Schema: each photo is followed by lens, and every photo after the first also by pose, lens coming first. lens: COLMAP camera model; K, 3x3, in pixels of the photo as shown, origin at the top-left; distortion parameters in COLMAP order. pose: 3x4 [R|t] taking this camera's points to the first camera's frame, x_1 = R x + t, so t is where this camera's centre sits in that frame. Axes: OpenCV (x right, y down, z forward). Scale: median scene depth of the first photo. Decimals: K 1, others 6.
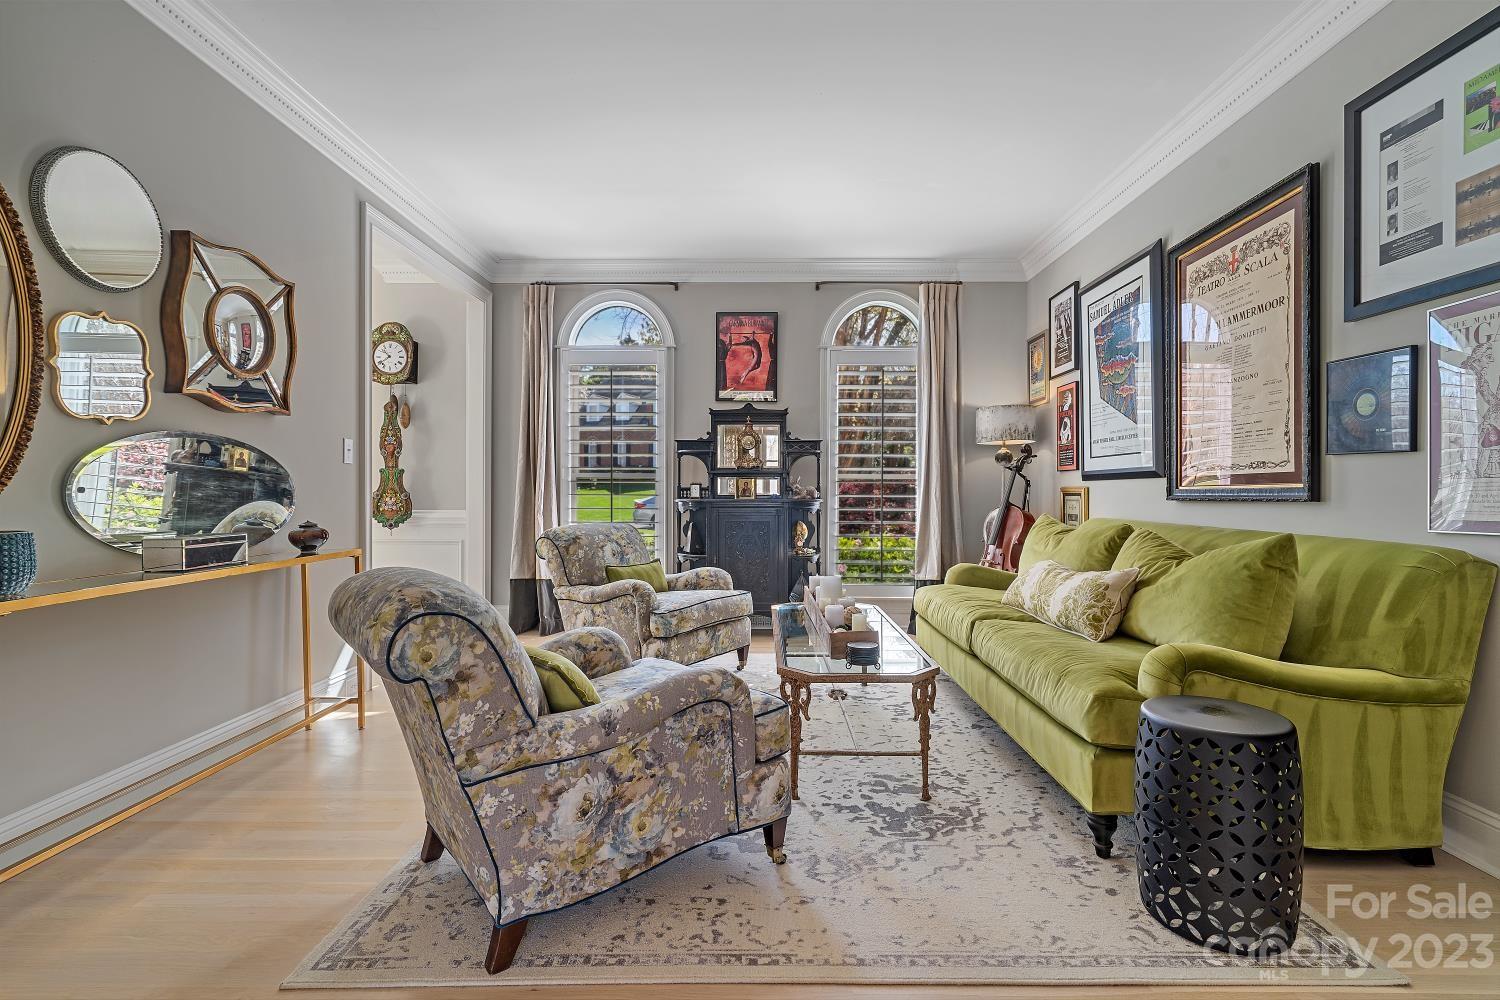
lens RADIAL K [[691.8, 0, 756.1], [0, 691.8, 492.1], [0, 0, 1]] dist [0.003341, 0.000180]
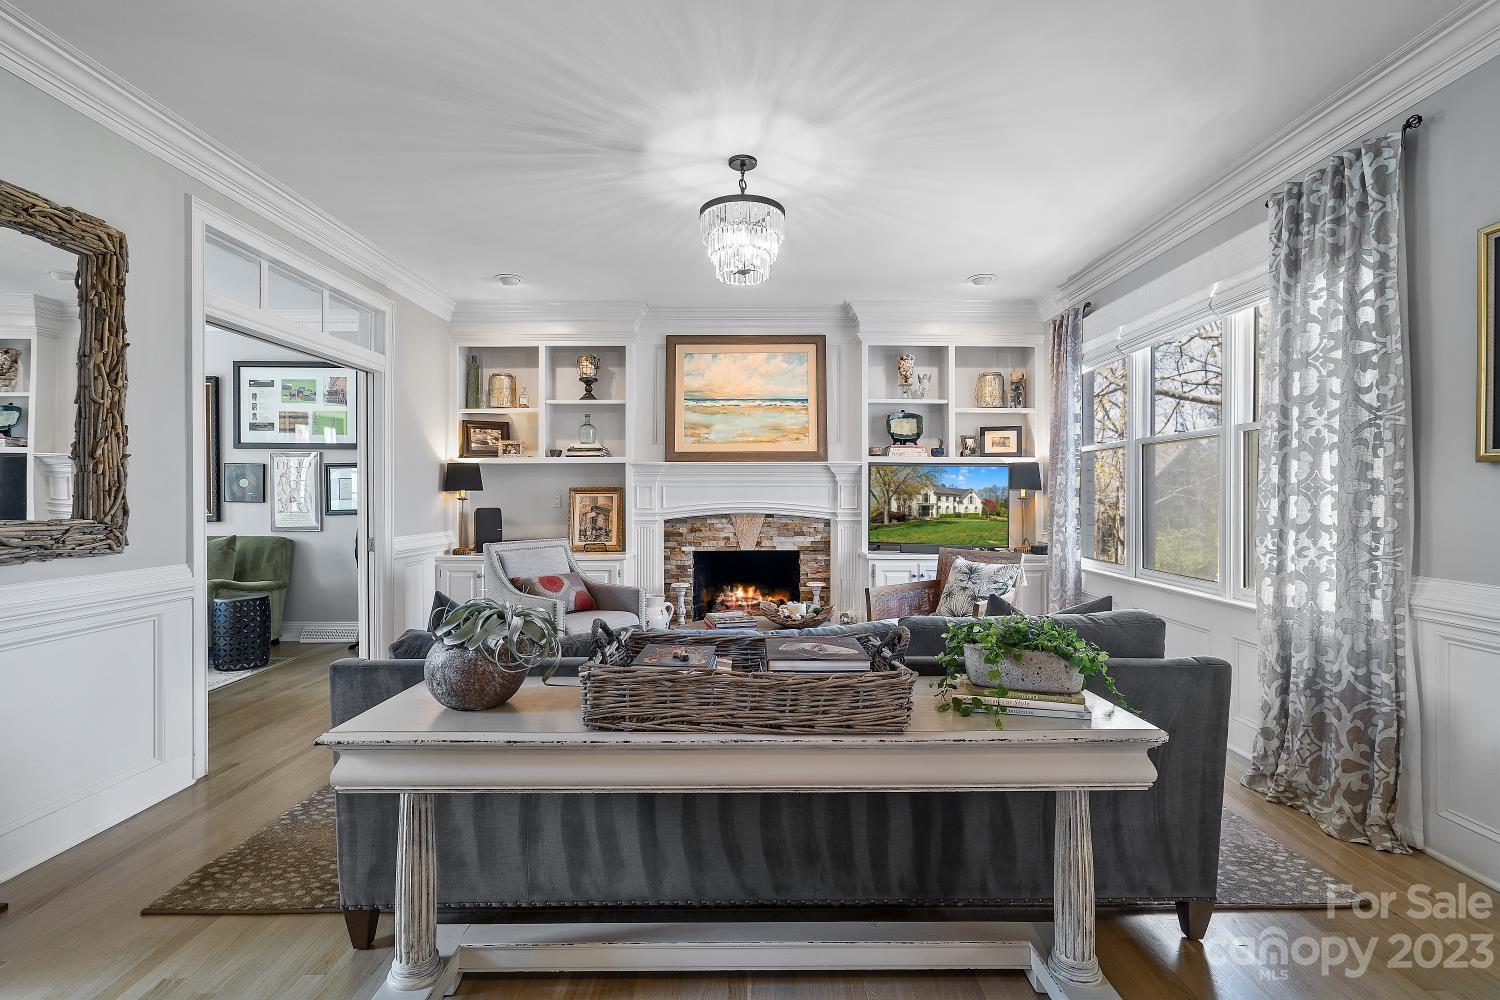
lens RADIAL K [[684.6, 0, 761.8], [0, 684.6, 502.3], [0, 0, 1]] dist [0.013908, 0.000075]
pose [[-0.021221, -0.007750, 0.999745, -1.819719], [0.010850, 0.999909, 0.007981, -0.061294], [-0.999716, 0.011017, -0.021135, -0.904455]]
